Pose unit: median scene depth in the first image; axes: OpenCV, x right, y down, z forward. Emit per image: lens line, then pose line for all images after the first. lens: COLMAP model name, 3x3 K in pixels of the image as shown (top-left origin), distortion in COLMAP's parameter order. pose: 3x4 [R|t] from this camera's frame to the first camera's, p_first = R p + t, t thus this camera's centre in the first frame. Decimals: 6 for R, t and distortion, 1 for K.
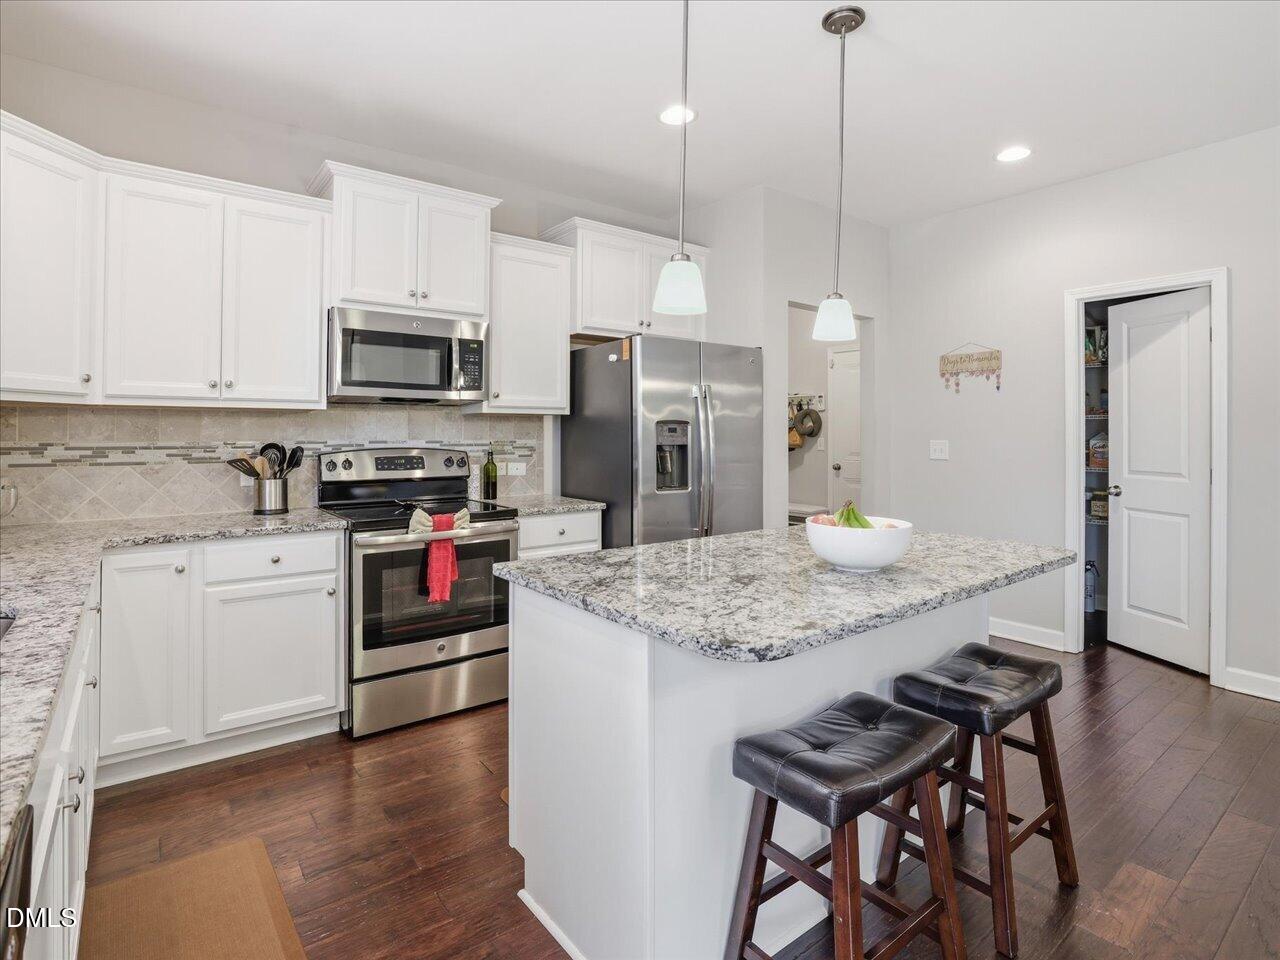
lens RADIAL K [[636.6, 0, 597.0], [0, 636.6, 429.6], [0, 0, 1]] dist [-0.005163, 0.000881]
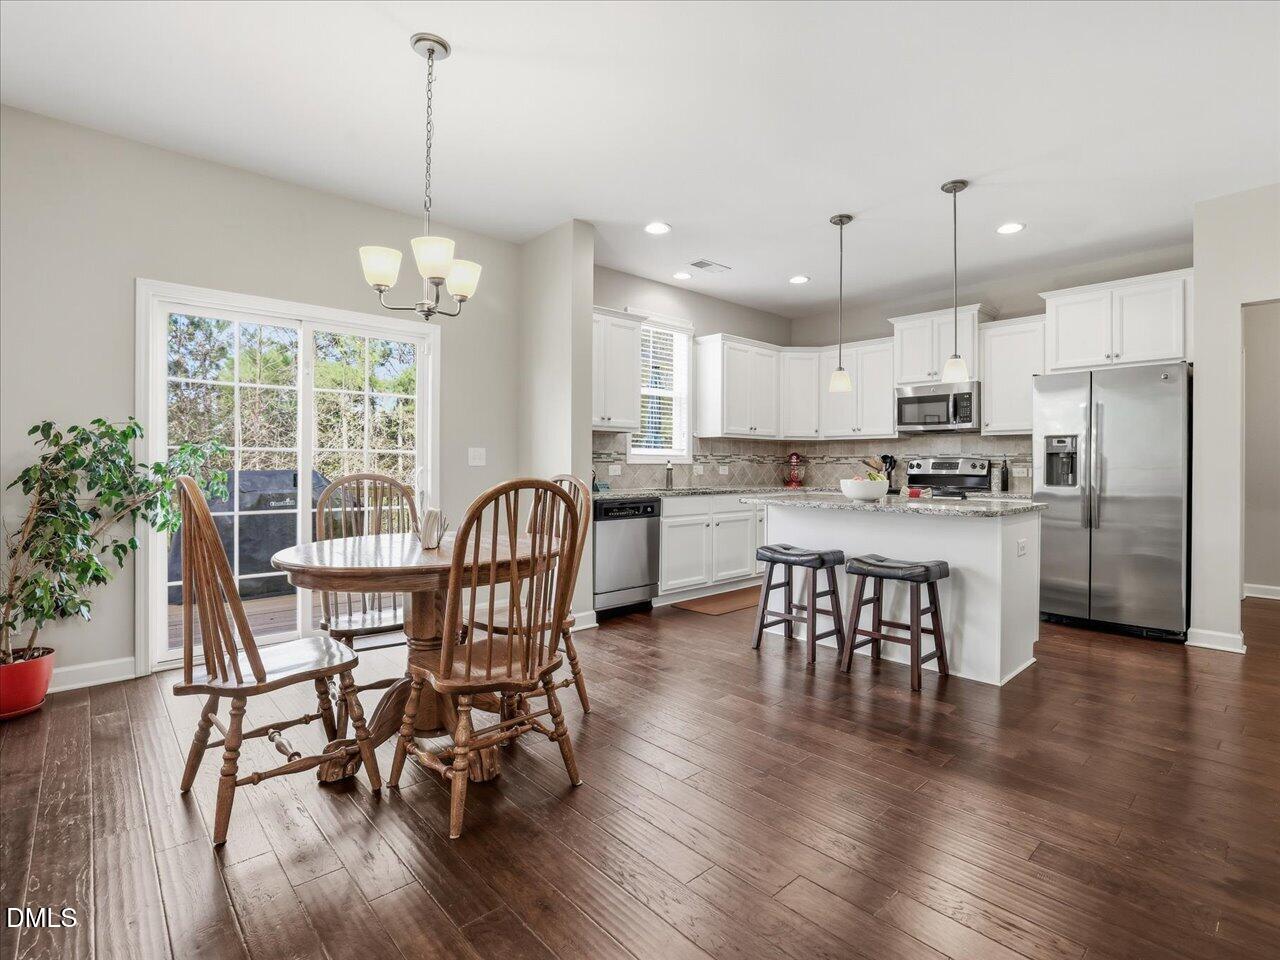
lens RADIAL K [[606.9, 0, 706.6], [0, 606.9, 469.3], [0, 0, 1]] dist [0.002590, 0.001591]
pose [[0.203323, 0.006881, -0.979088, 1.397310], [0.004553, 0.999958, 0.007973, 0.052487], [0.979101, -0.006078, 0.203283, -0.001560]]
